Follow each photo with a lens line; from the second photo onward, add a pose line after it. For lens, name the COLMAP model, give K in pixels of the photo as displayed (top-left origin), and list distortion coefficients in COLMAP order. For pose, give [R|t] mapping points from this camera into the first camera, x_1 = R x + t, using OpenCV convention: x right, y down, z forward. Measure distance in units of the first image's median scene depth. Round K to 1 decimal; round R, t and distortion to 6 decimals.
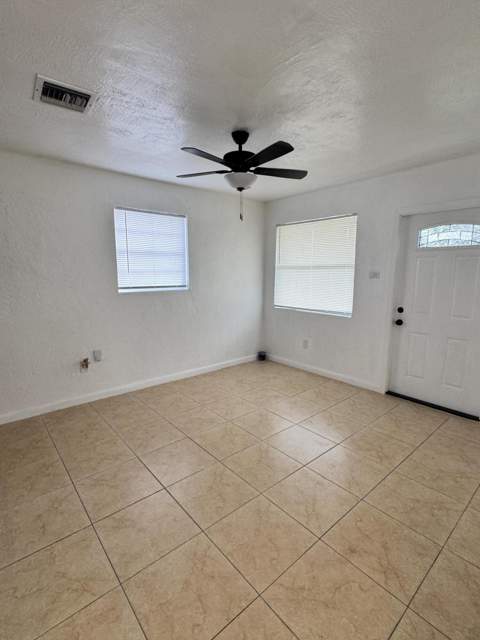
lens RADIAL K [[309.7, 0, 239.6], [0, 309.7, 322.5], [0, 0, 1]] dist [-0.001696, 0.000388]
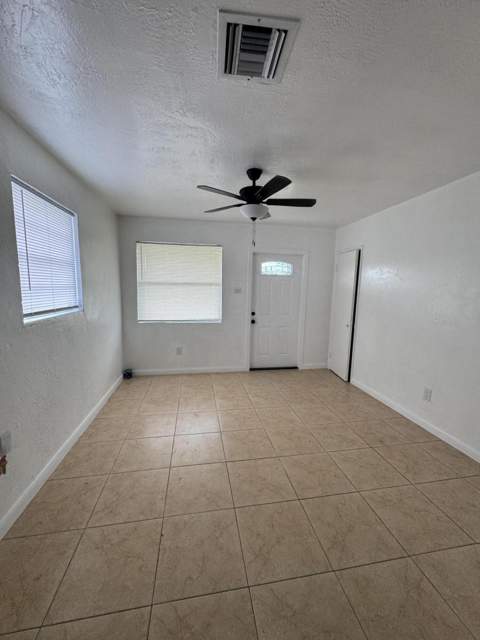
lens RADIAL K [[256.6, 0, 240.0], [0, 256.6, 320.0], [0, 0, 1]] dist [-0.001644, -0.000272]
pose [[0.509211, -0.103338, 0.854416, -0.576294], [0.124455, 0.991172, 0.045706, -0.071584], [-0.851596, 0.083062, 0.517576, 0.381939]]
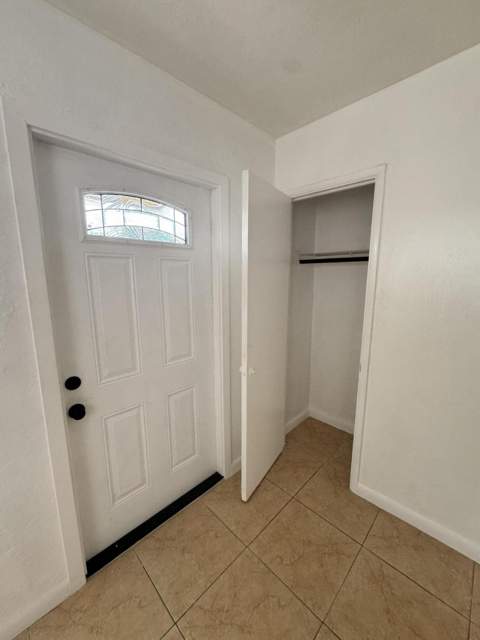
lens RADIAL K [[256.6, 0, 240.0], [0, 256.6, 320.0], [0, 0, 1]] dist [-0.001644, -0.000272]
pose [[-0.083598, -0.169243, 0.982023, 0.170668], [0.167446, 0.969074, 0.181266, -0.139464], [-0.982331, 0.179589, -0.052674, 0.747088]]
